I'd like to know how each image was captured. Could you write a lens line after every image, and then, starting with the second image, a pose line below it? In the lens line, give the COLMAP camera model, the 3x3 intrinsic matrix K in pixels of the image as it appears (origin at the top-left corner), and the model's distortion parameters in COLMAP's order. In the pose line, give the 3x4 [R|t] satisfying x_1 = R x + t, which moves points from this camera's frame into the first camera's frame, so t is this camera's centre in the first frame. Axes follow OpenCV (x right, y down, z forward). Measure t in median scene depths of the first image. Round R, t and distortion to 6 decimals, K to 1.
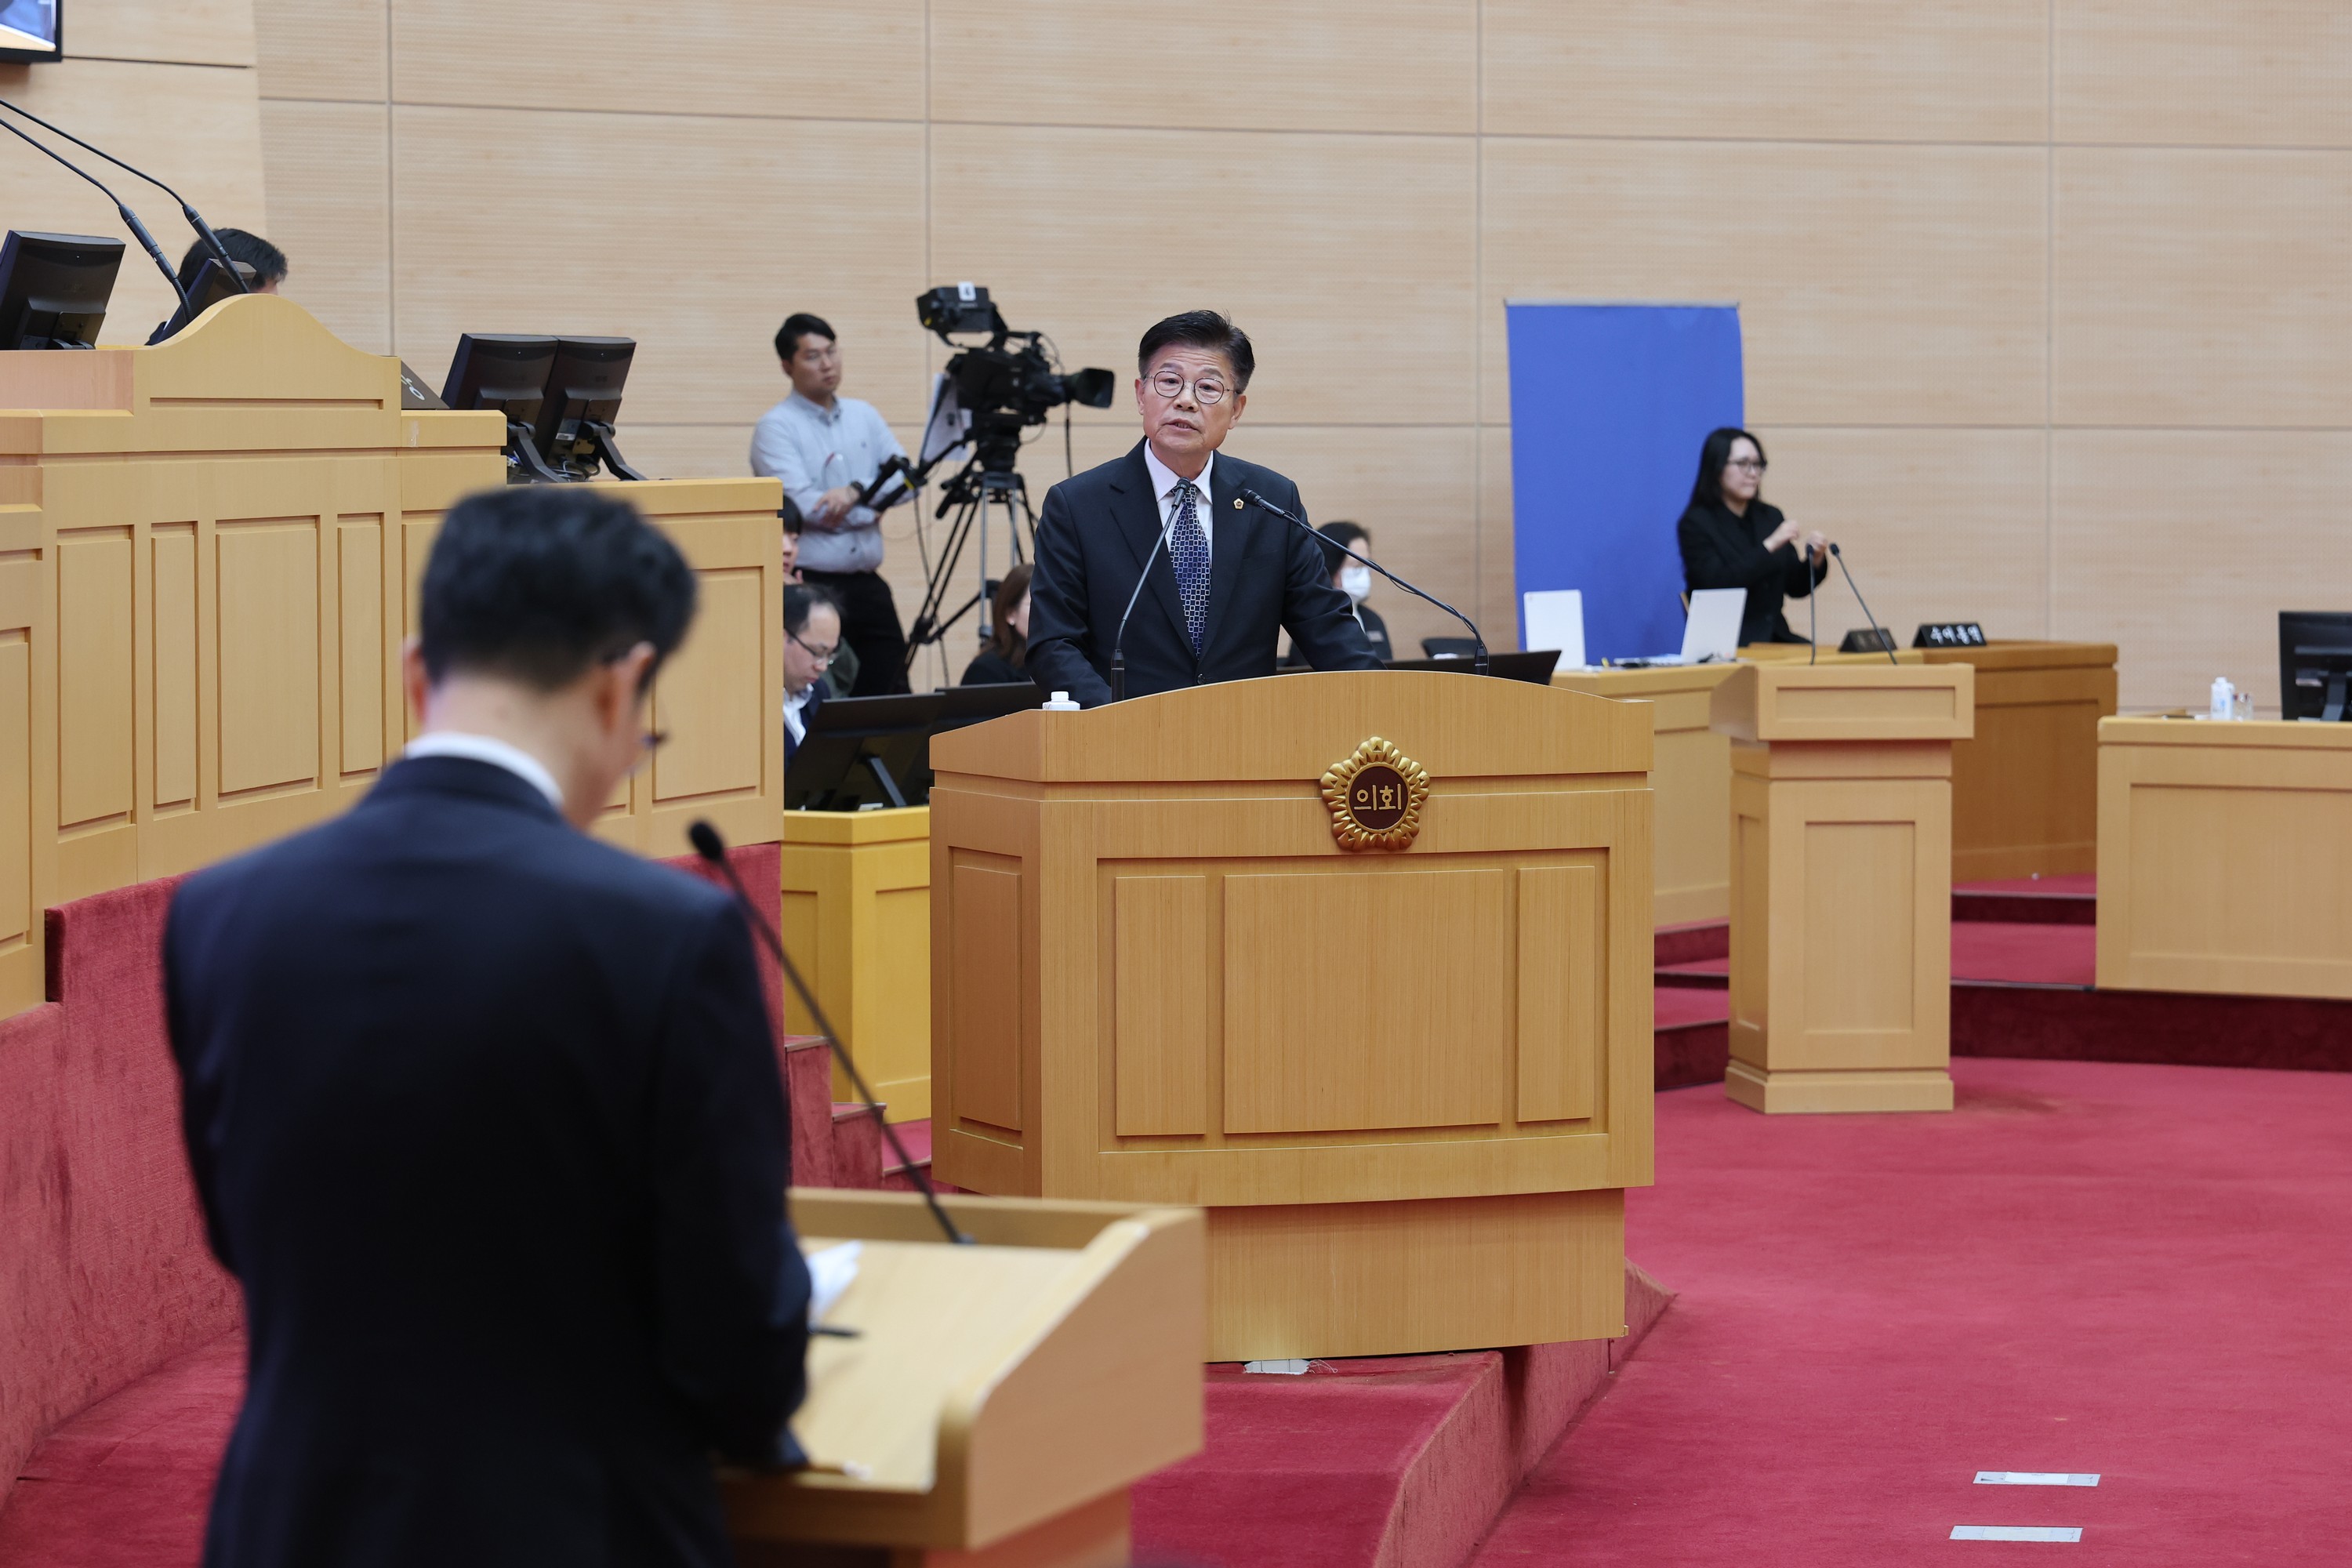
lens RADIAL K [[7119.0, 0, 1169.9], [0, 7119.0, 790.9], [0, 0, 1]] dist [-0.117646, 0.000000]
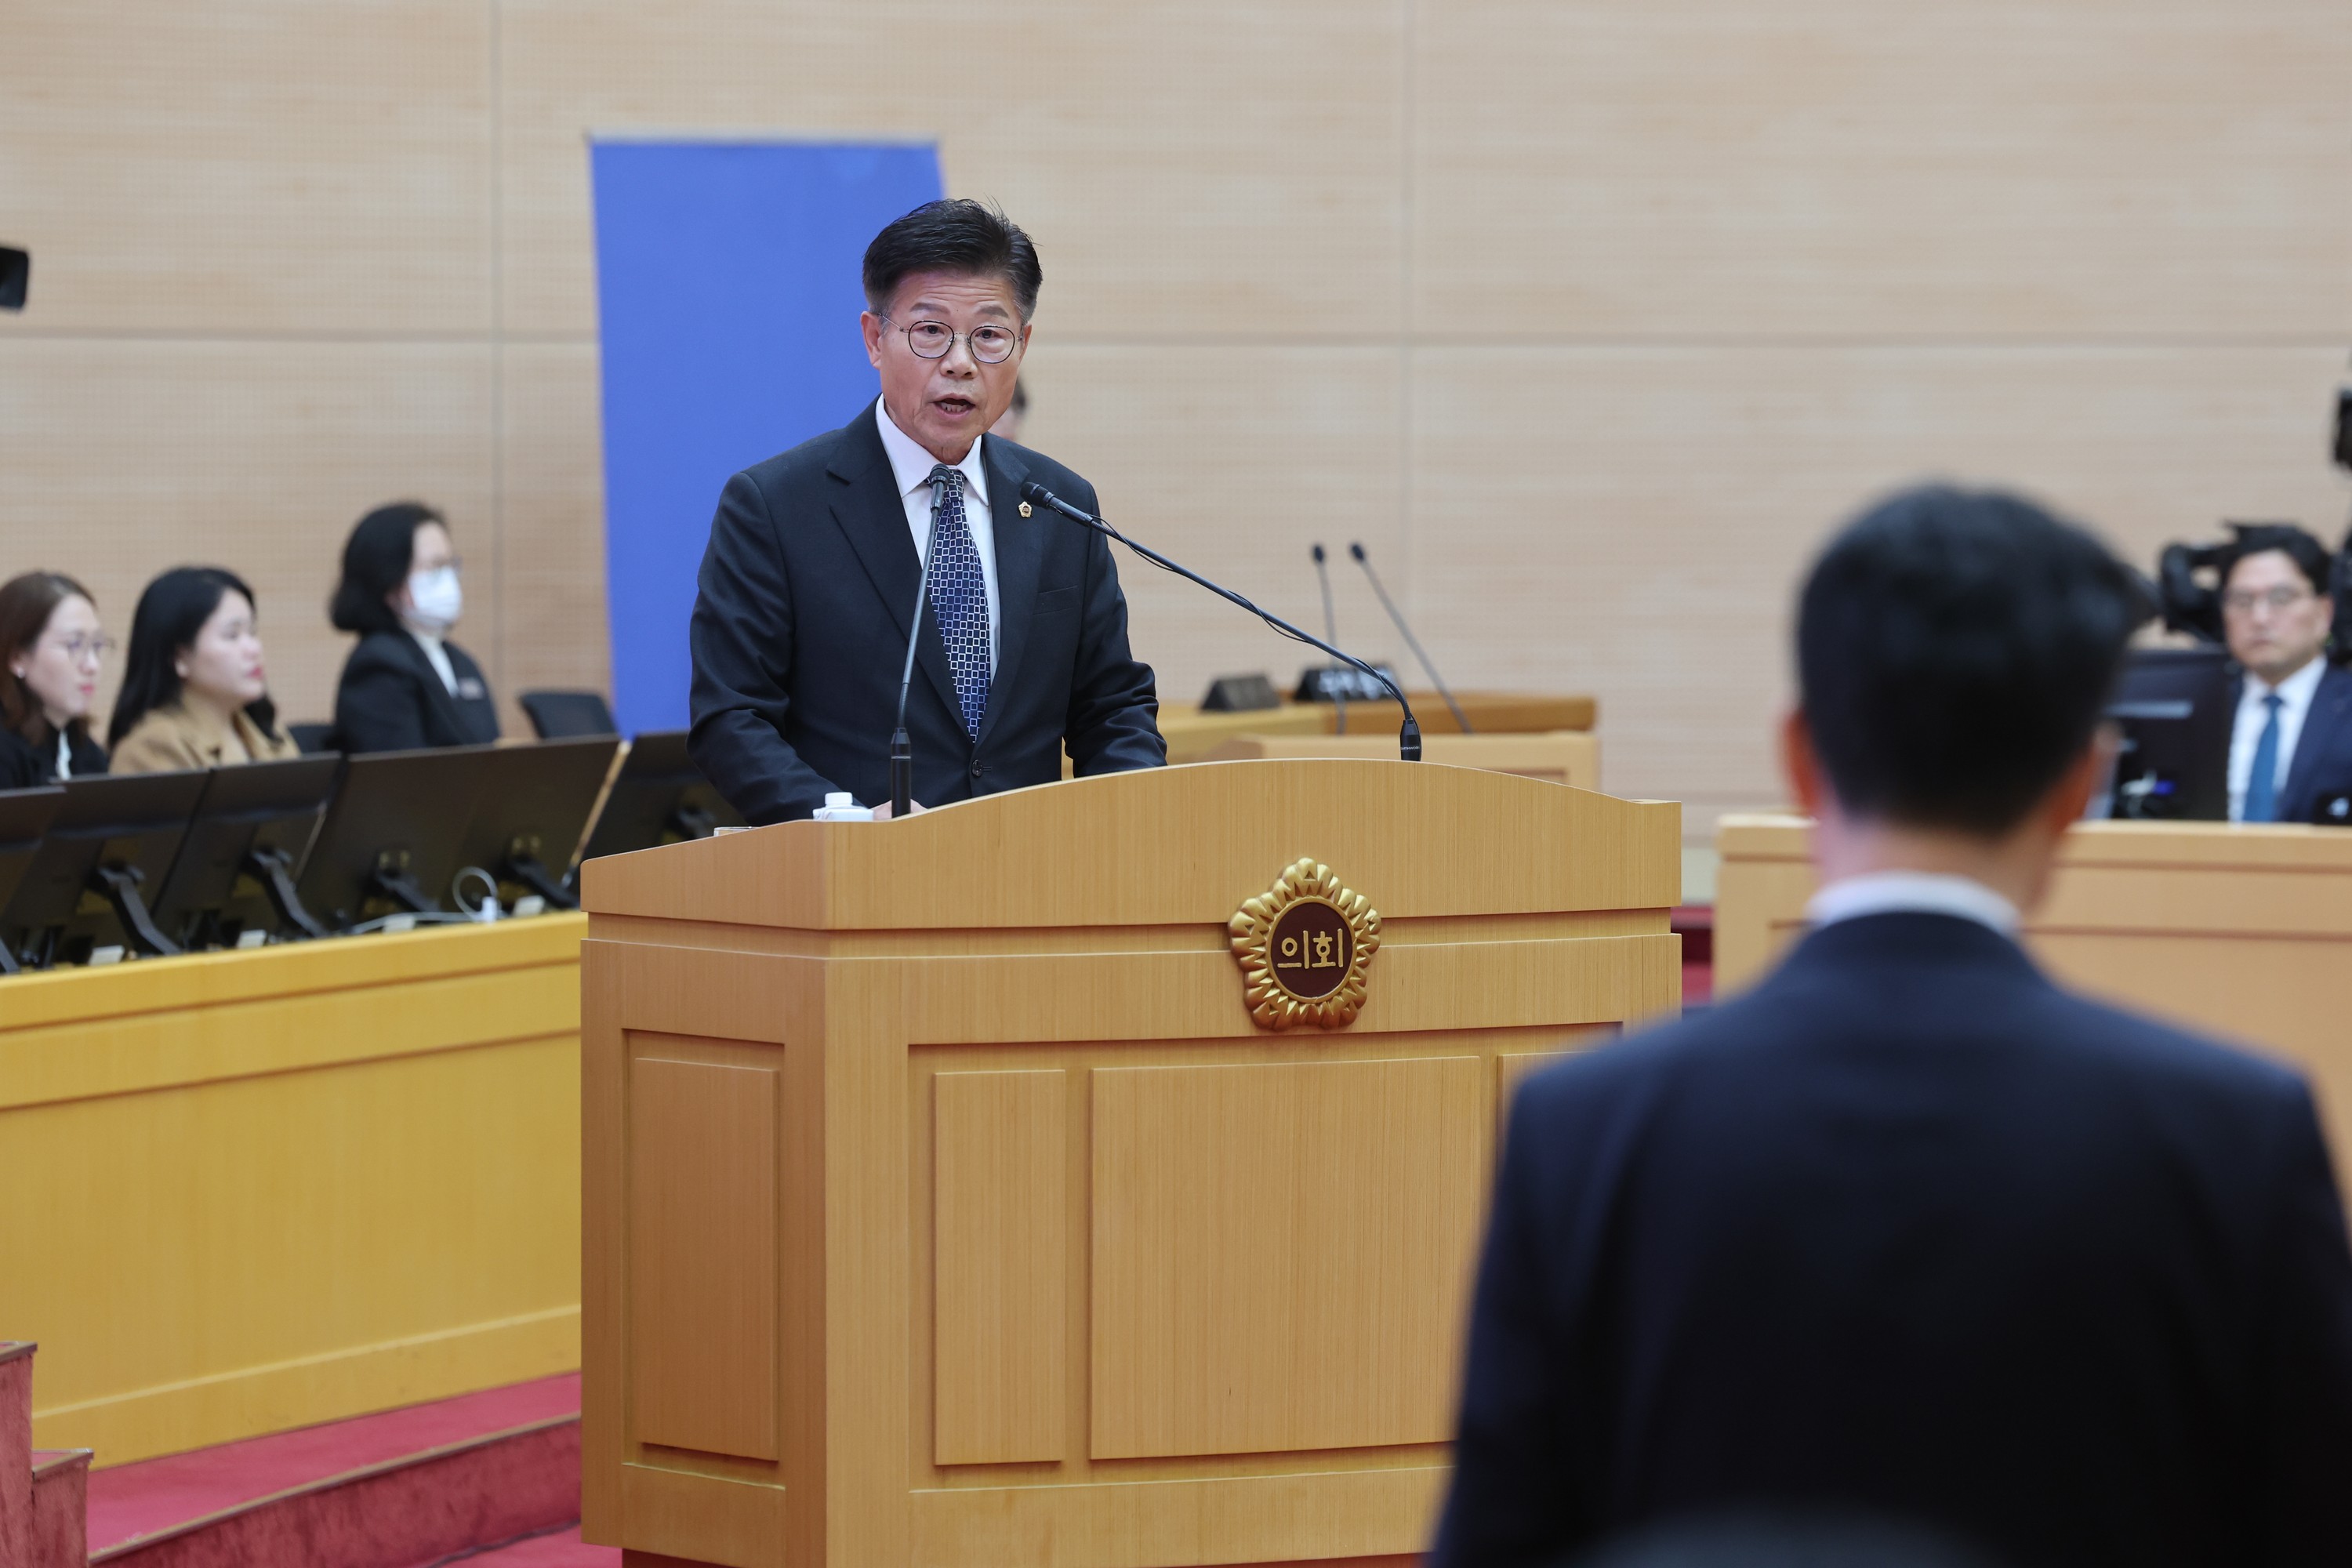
lens RADIAL K [[12679.8, 0, 1195.4], [0, 12679.8, 797.2], [0, 0, 1]] dist [1.228918, 0.000000]
pose [[0.985204, -0.004987, 0.171314, -0.182342], [0.006913, 0.999919, -0.010650, -0.000742], [-0.171247, 0.011677, 0.985159, -0.165931]]
